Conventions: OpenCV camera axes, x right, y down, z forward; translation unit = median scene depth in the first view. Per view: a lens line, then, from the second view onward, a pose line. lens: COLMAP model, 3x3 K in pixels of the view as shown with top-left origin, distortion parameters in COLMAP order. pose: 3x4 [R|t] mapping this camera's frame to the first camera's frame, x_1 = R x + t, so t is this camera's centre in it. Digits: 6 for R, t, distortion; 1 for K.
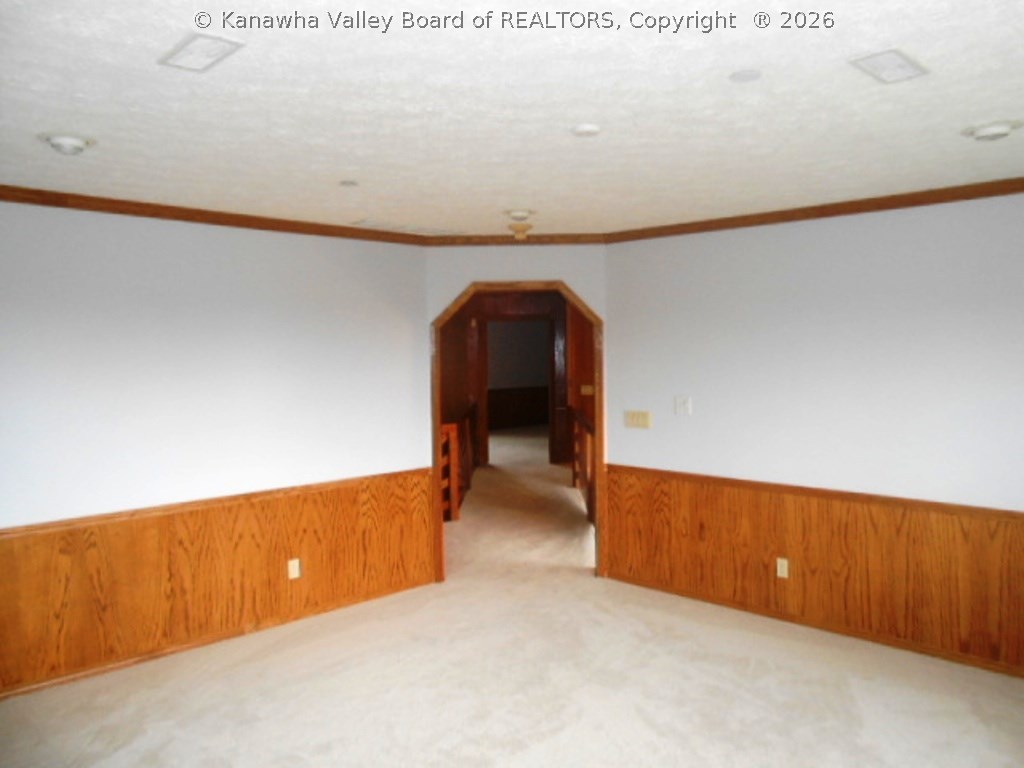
lens RADIAL K [[790.7, 0, 512.0], [0, 790.7, 384.0], [0, 0, 1]] dist [-0.002285, -0.000493]
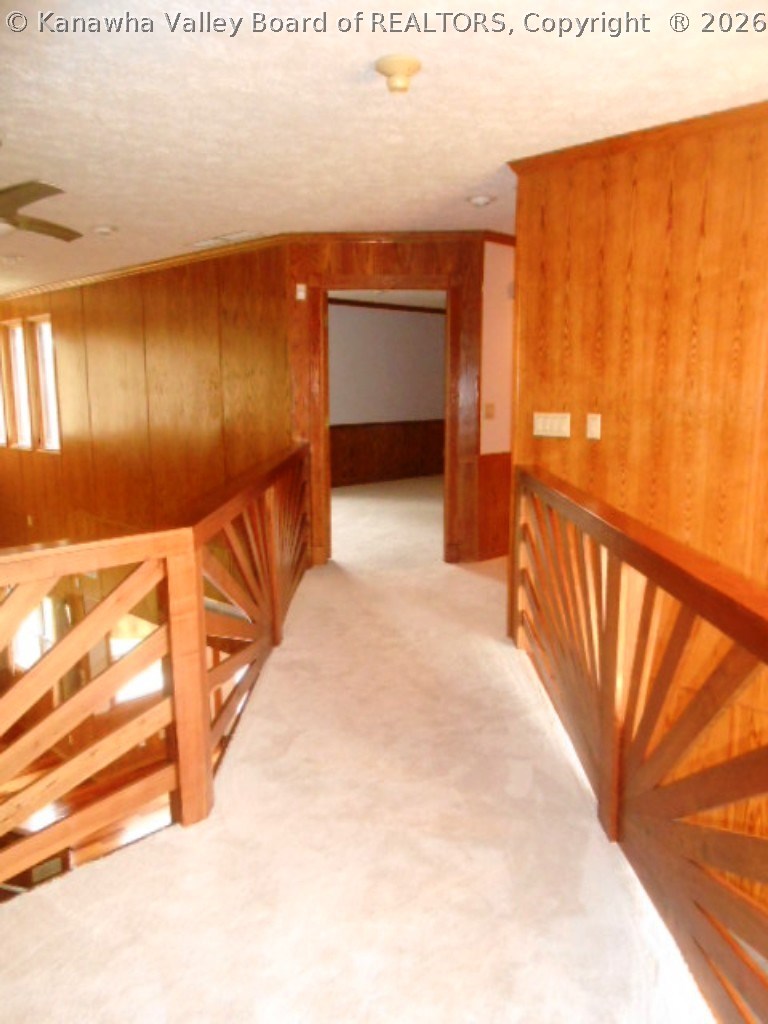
lens RADIAL K [[790.7, 0, 384.0], [0, 790.7, 512.0], [0, 0, 1]] dist [-0.002285, -0.000493]
pose [[0.999888, 0.007404, 0.013020, -0.000262], [-0.008803, 0.993795, 0.110874, 0.006944], [-0.012118, -0.110976, 0.993749, 0.471745]]
